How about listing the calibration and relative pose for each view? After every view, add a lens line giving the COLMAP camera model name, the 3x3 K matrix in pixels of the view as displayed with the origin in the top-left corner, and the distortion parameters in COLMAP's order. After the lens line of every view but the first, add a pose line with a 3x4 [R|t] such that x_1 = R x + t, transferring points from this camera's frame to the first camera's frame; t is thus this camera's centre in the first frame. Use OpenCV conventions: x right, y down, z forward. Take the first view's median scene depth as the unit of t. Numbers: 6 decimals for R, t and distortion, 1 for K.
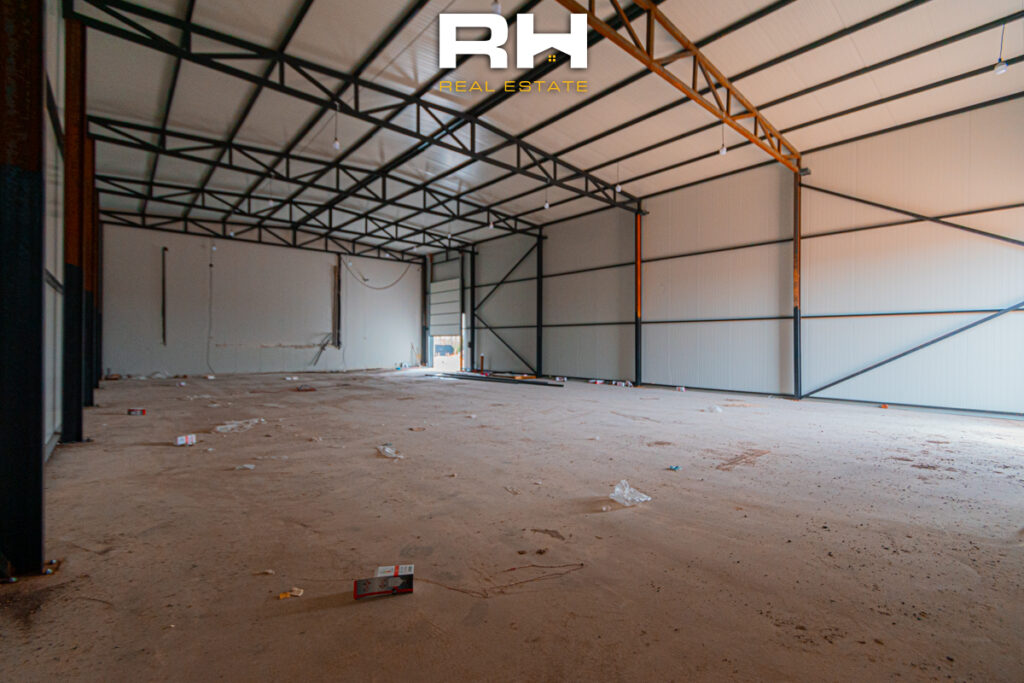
lens RADIAL K [[456.3, 0, 512.0], [0, 456.3, 341.5], [0, 0, 1]] dist [0.001411, 0.000058]
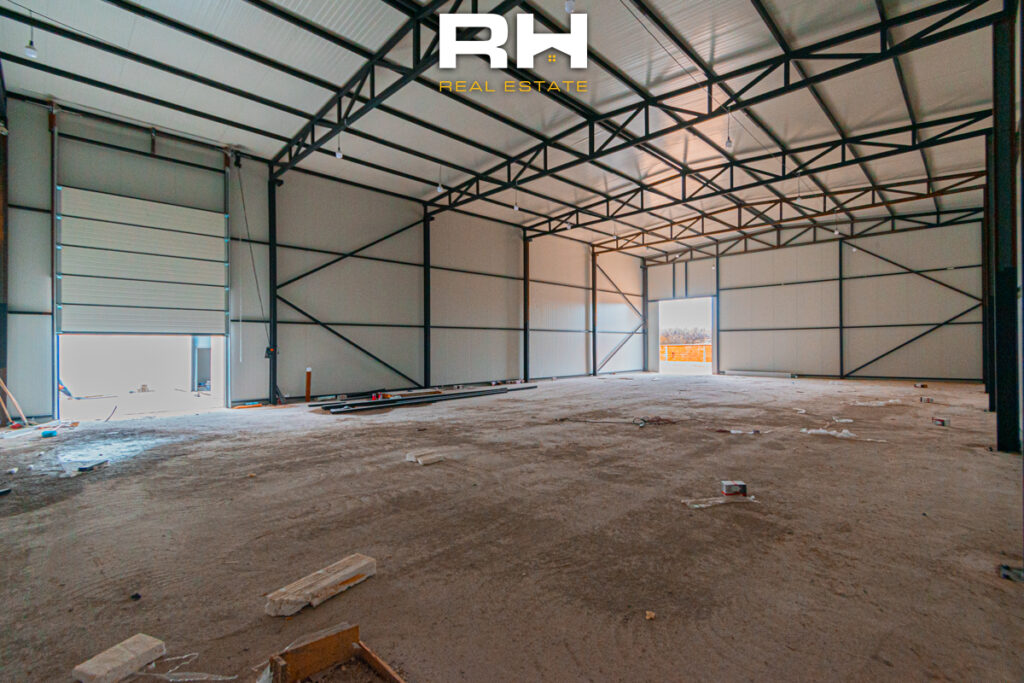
lens RADIAL K [[456.3, 0, 512.0], [0, 456.3, 341.5], [0, 0, 1]] dist [0.001411, 0.000058]
pose [[-0.067909, 0.004496, 0.997681, -0.652102], [0.004718, 0.999980, -0.004185, -0.002751], [-0.997680, 0.004423, -0.067929, 0.782462]]
